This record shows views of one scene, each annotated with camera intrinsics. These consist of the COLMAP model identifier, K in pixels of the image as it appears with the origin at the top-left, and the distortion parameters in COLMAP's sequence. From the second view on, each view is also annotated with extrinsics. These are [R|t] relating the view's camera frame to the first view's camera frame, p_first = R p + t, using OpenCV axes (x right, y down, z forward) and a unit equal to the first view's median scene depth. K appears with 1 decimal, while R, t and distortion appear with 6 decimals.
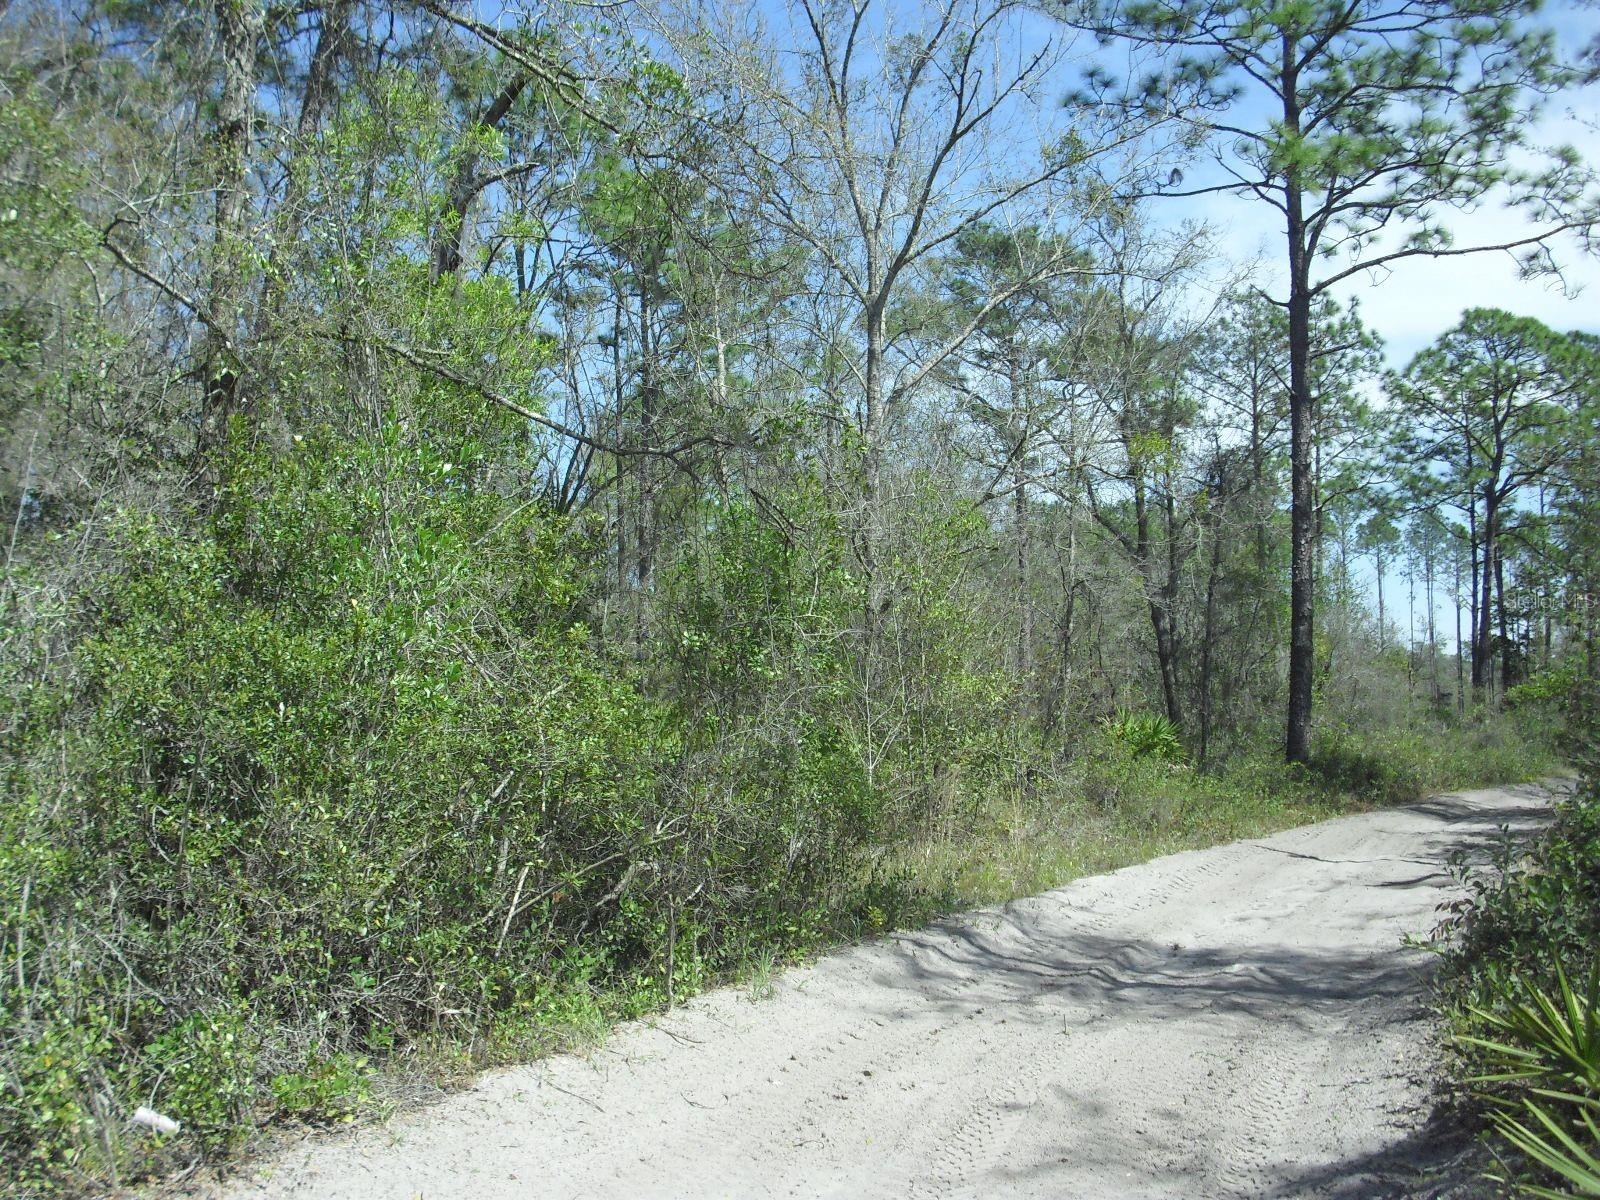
lens RADIAL K [[1792.0, 0, 800.0], [0, 1792.0, 600.0], [0, 0, 1]] dist [-0.119243, -0.004478]
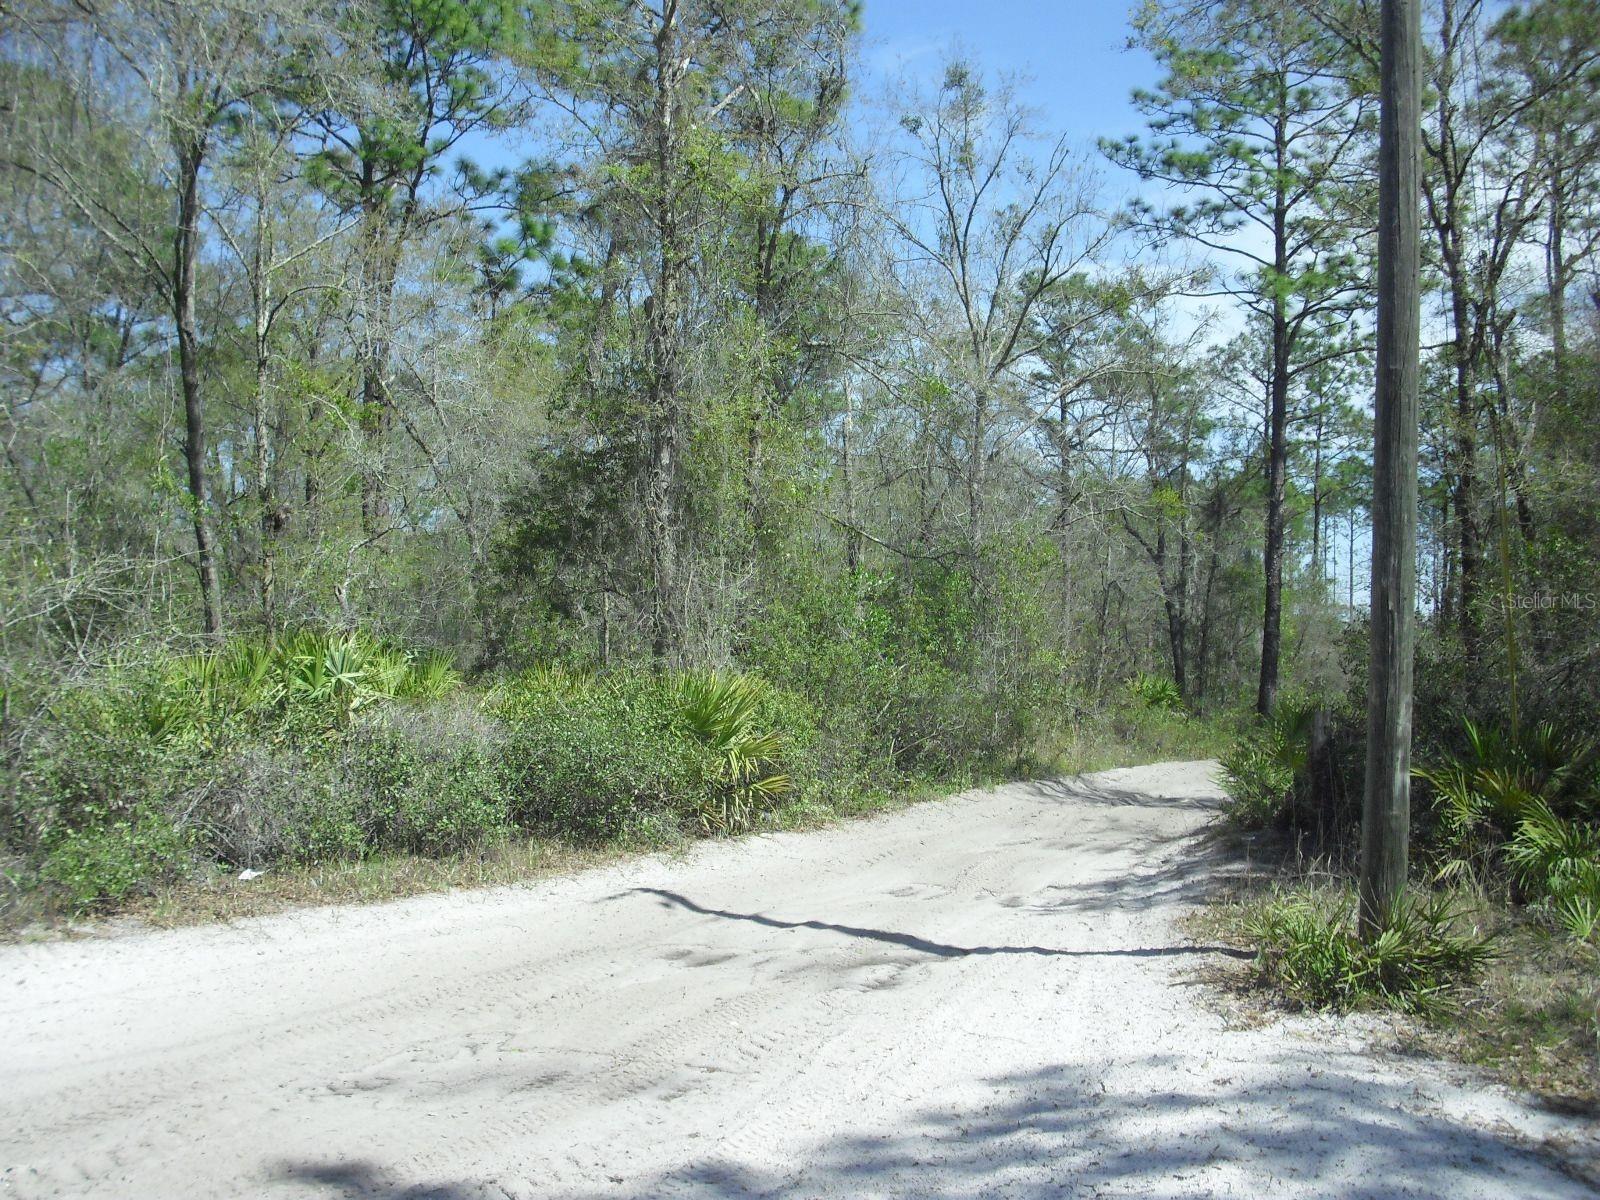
lens RADIAL K [[1792.0, 0, 800.0], [0, 1792.0, 600.0], [0, 0, 1]] dist [-0.119243, -0.004478]
pose [[0.999498, 0.028646, -0.013543, -0.066592], [-0.028207, 0.999103, 0.031571, -0.030781], [0.014436, -0.031173, 0.999410, -0.383789]]
